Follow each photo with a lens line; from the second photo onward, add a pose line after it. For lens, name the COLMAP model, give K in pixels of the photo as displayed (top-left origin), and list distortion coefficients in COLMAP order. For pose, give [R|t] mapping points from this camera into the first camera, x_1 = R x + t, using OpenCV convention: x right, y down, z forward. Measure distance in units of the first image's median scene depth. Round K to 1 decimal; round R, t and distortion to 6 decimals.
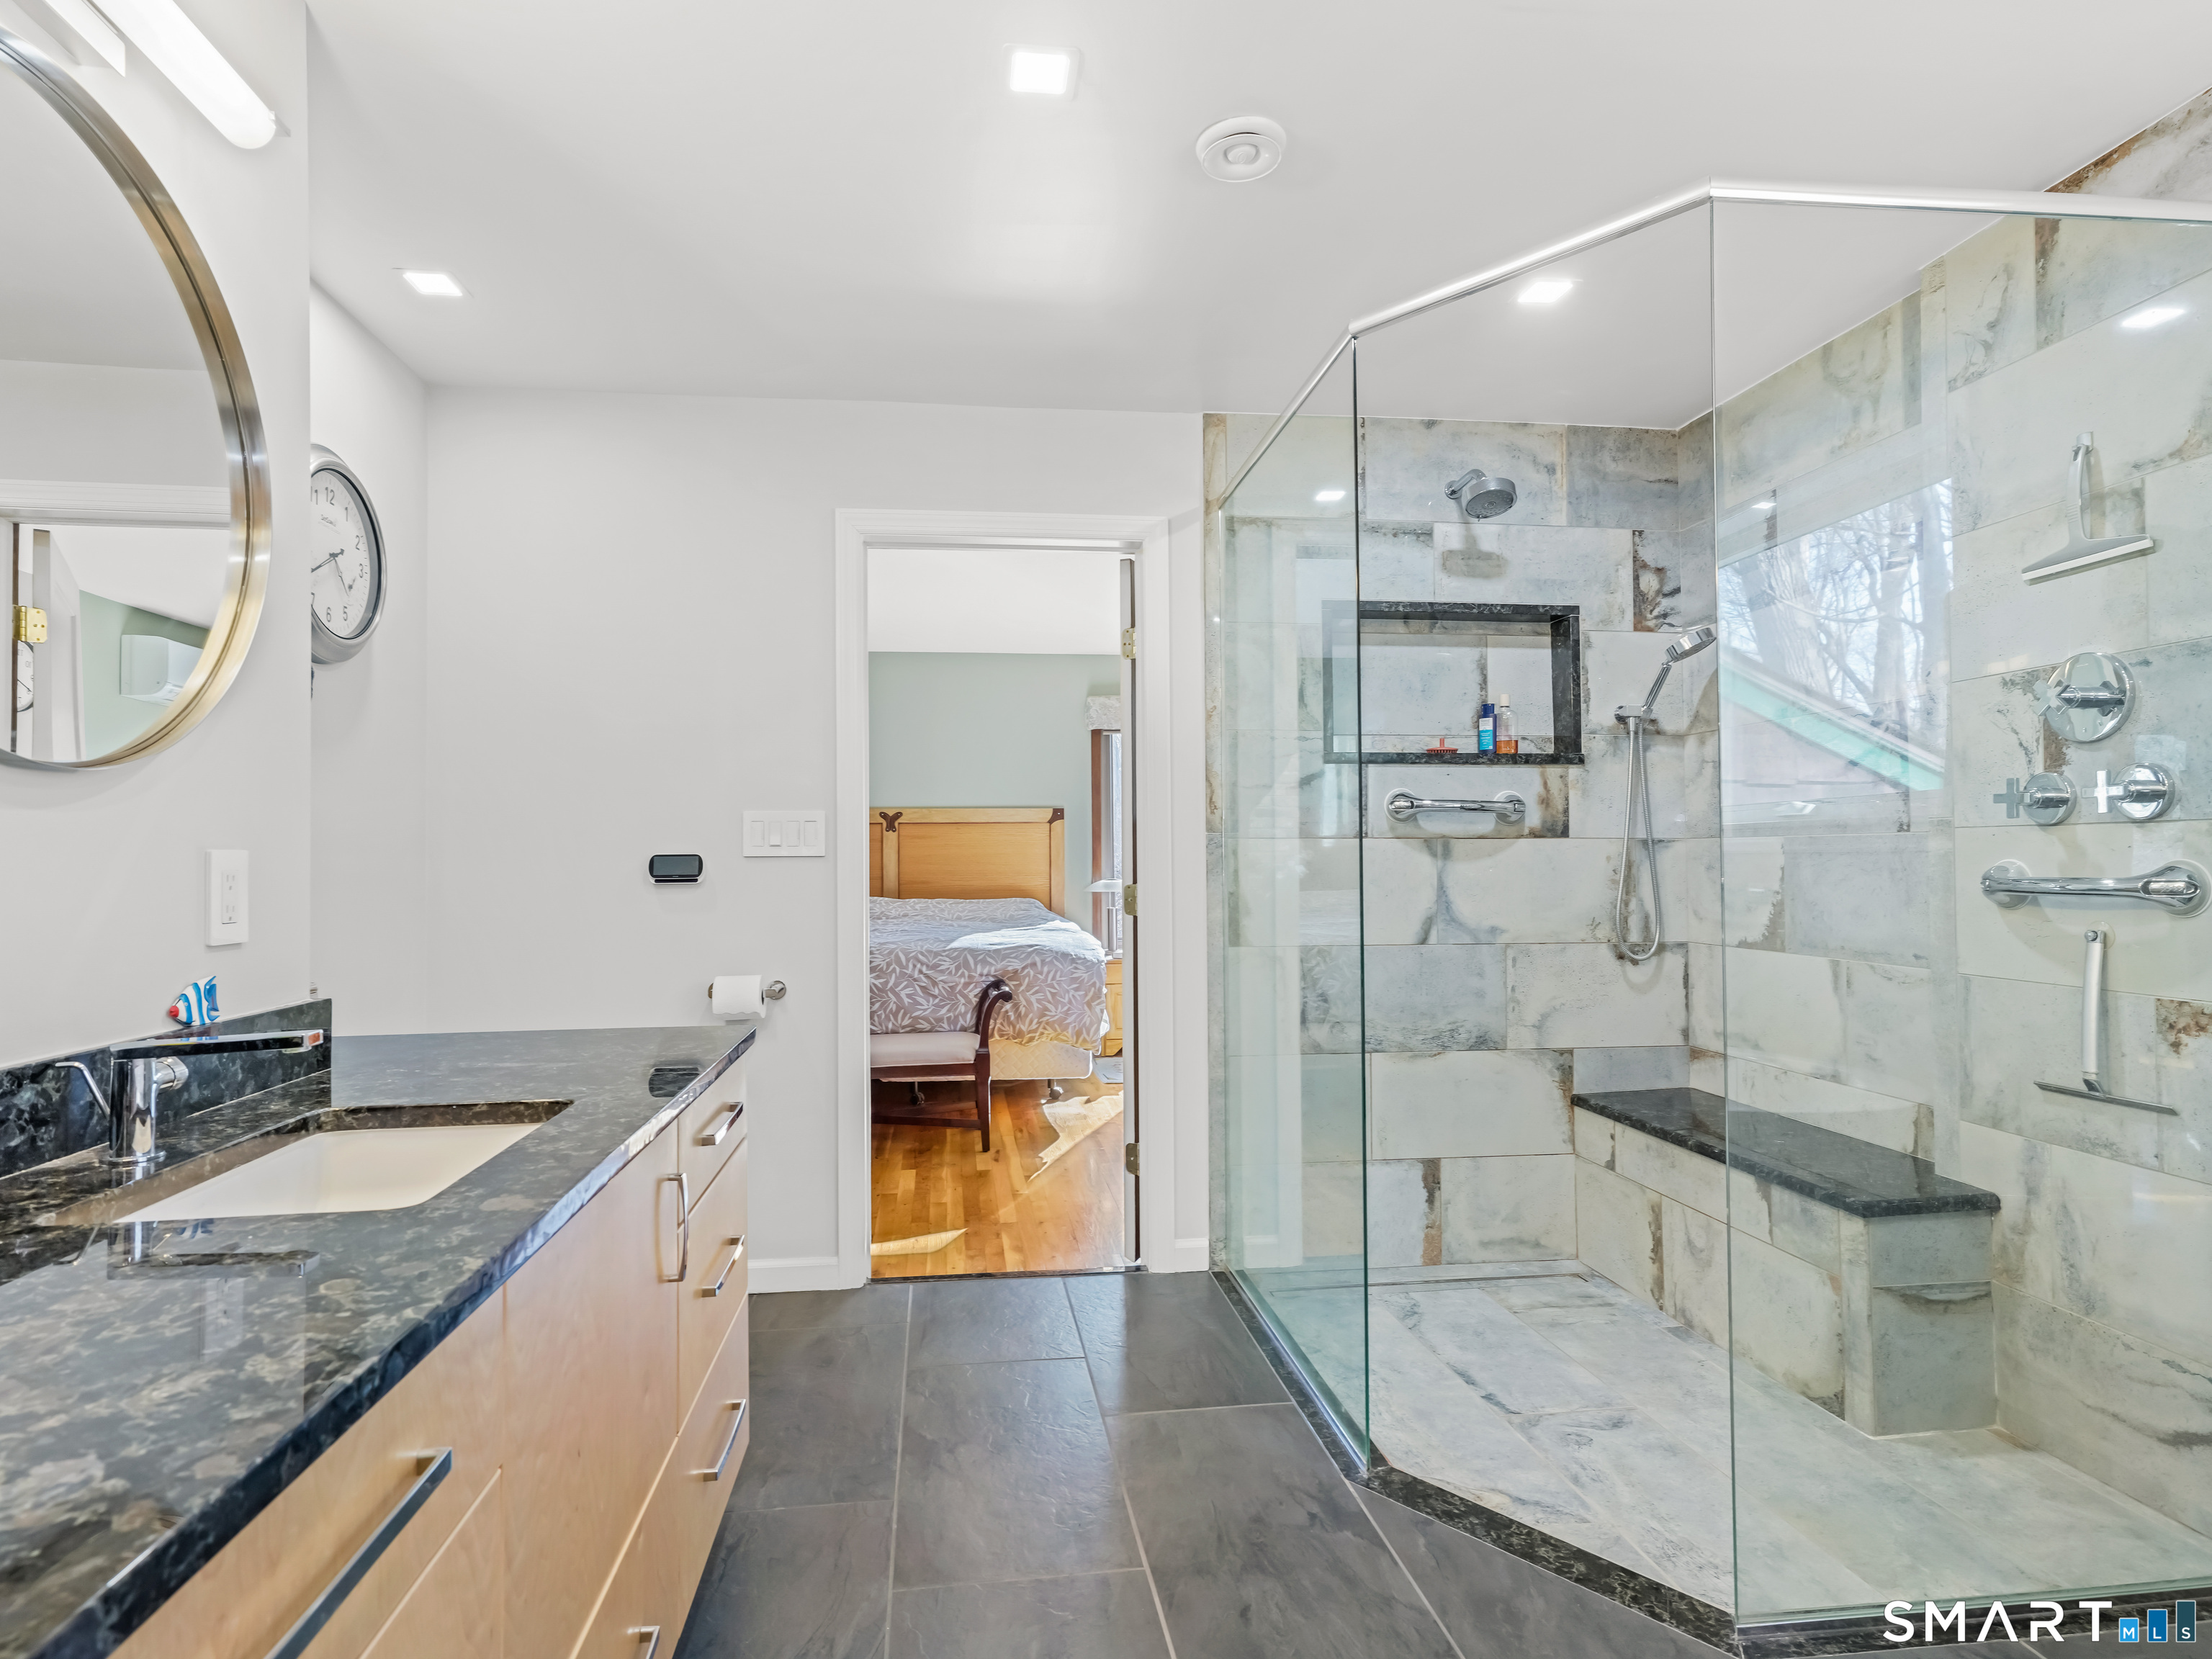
lens RADIAL K [[1187.3, 0, 1099.9], [0, 1187.3, 844.6], [0, 0, 1]] dist [0.002105, 0.005785]
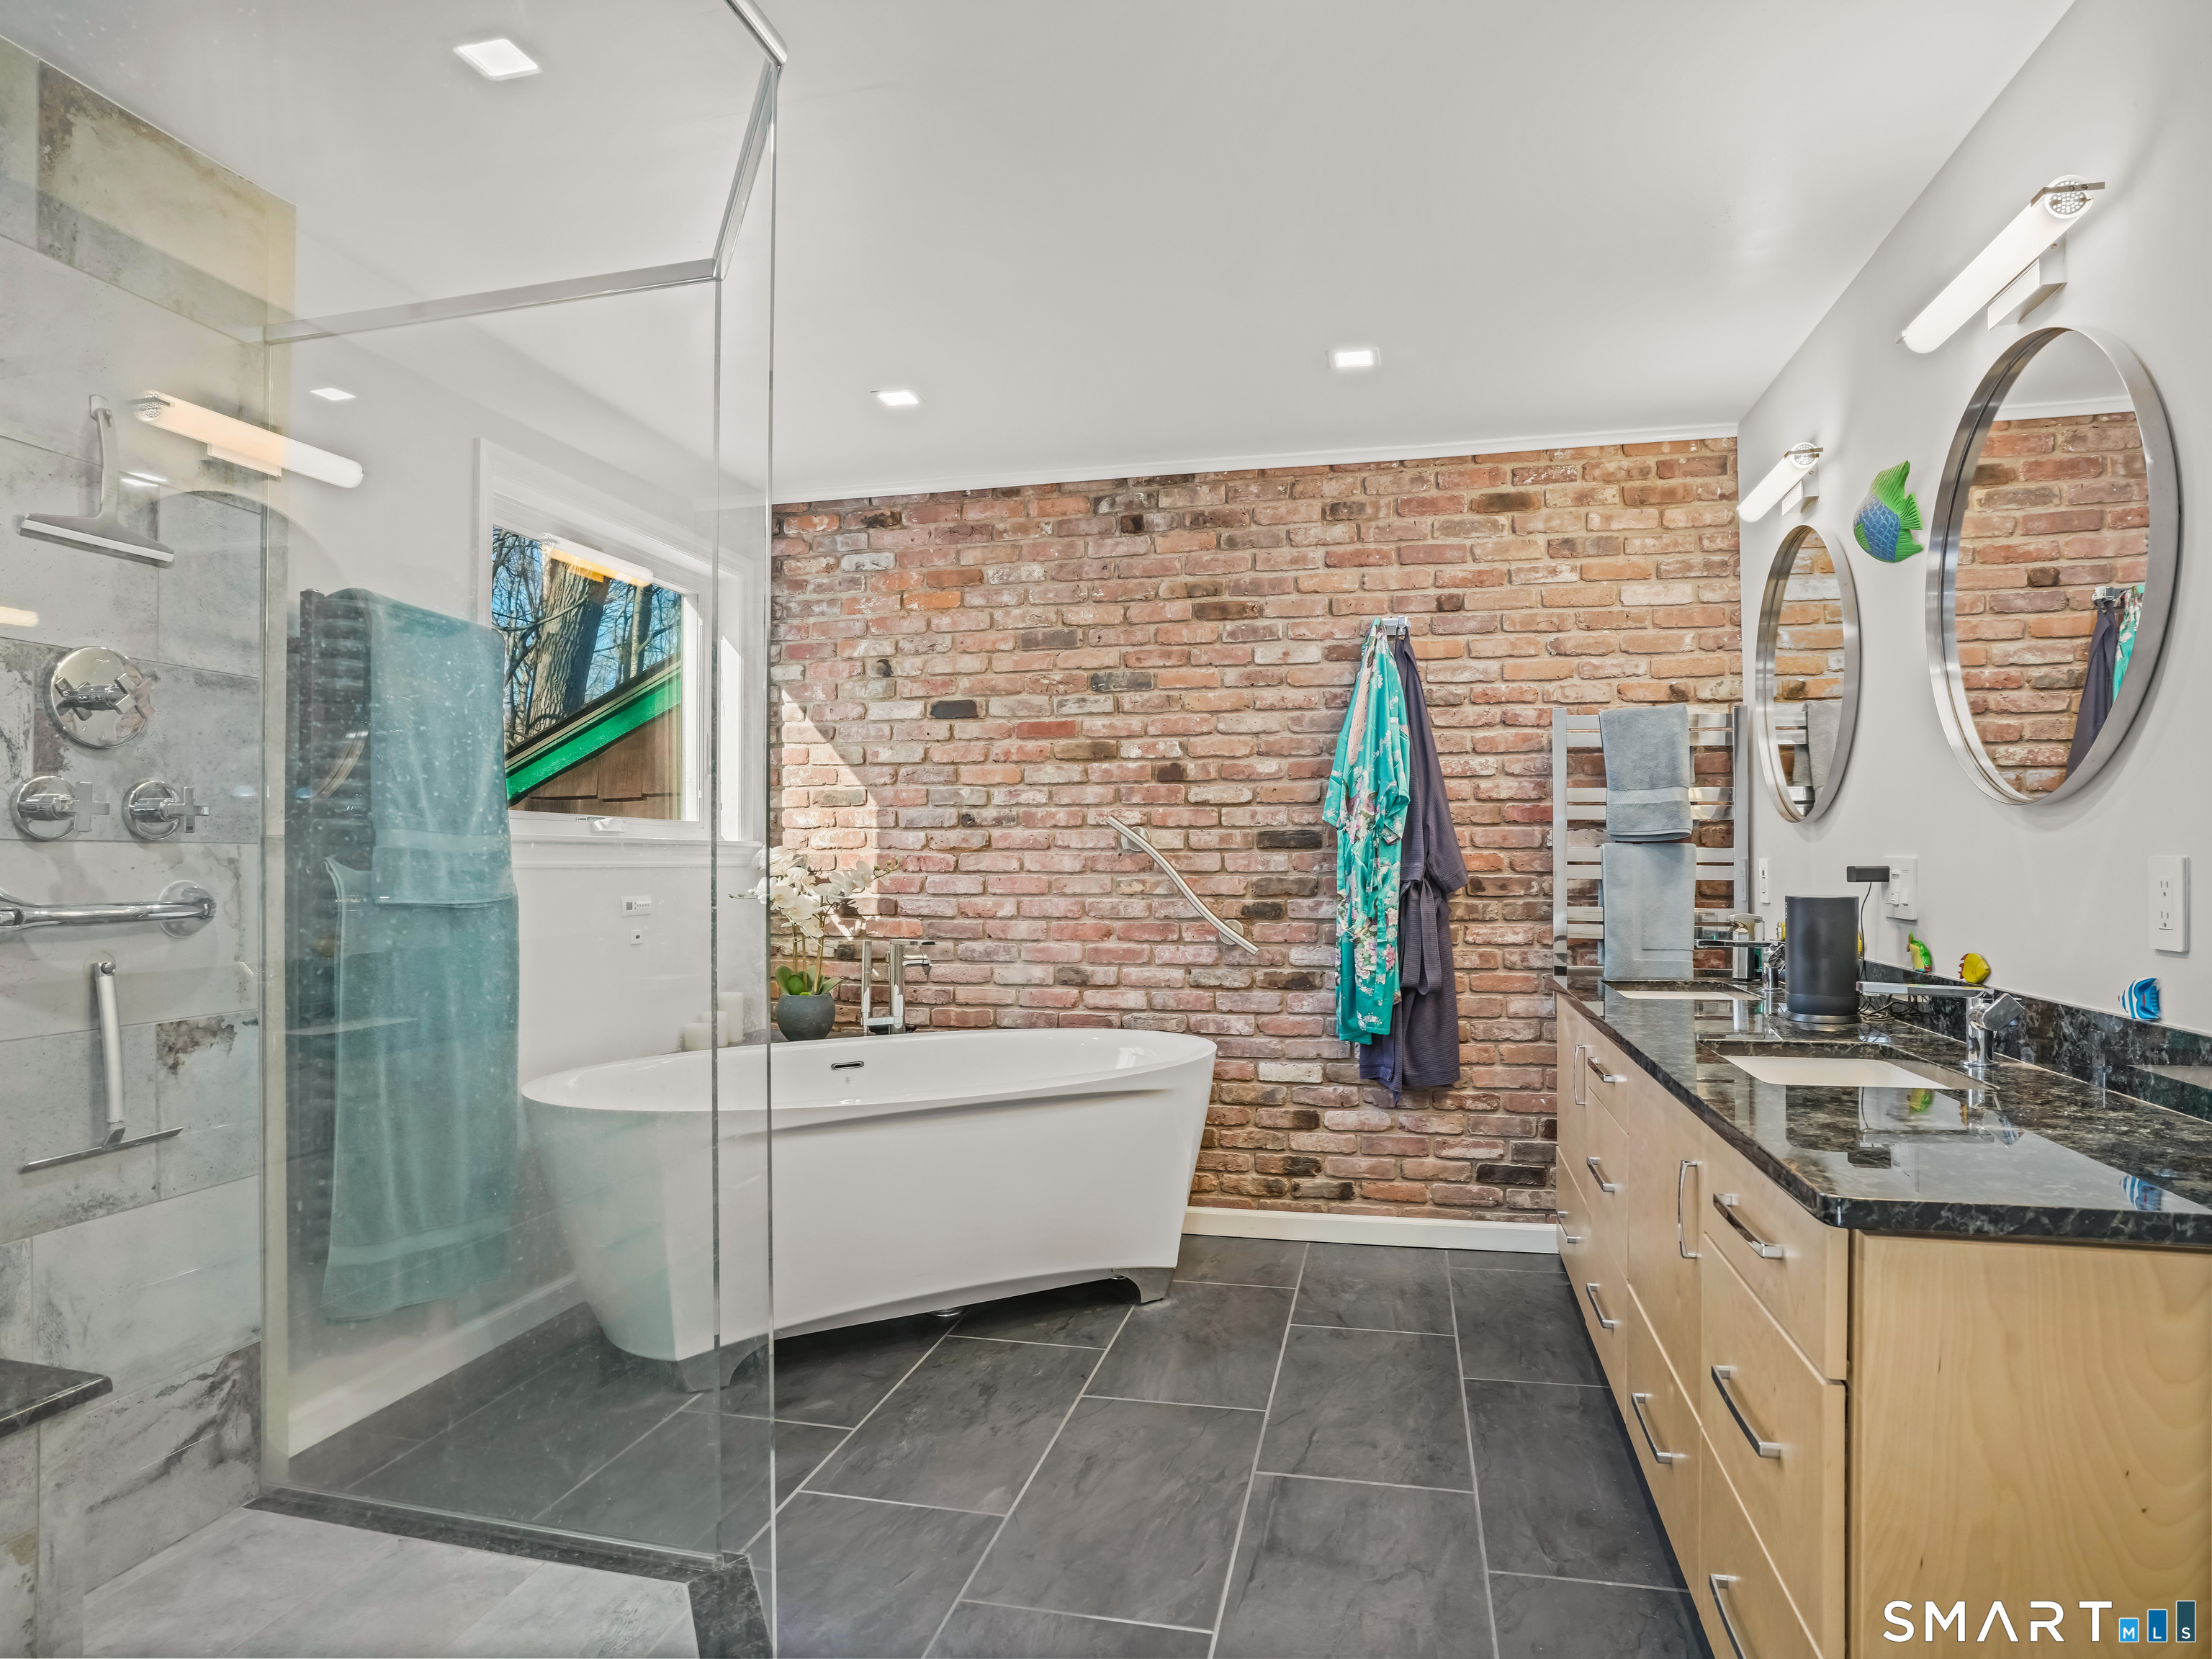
lens RADIAL K [[1260.5, 0, 1106.3], [0, 1260.5, 837.1], [0, 0, 1]] dist [0.002493, 0.000614]
pose [[-0.931950, 0.014628, 0.362293, -0.209468], [0.002949, 0.999459, -0.032768, 0.012515], [-0.362576, -0.029470, -0.931488, 1.678924]]
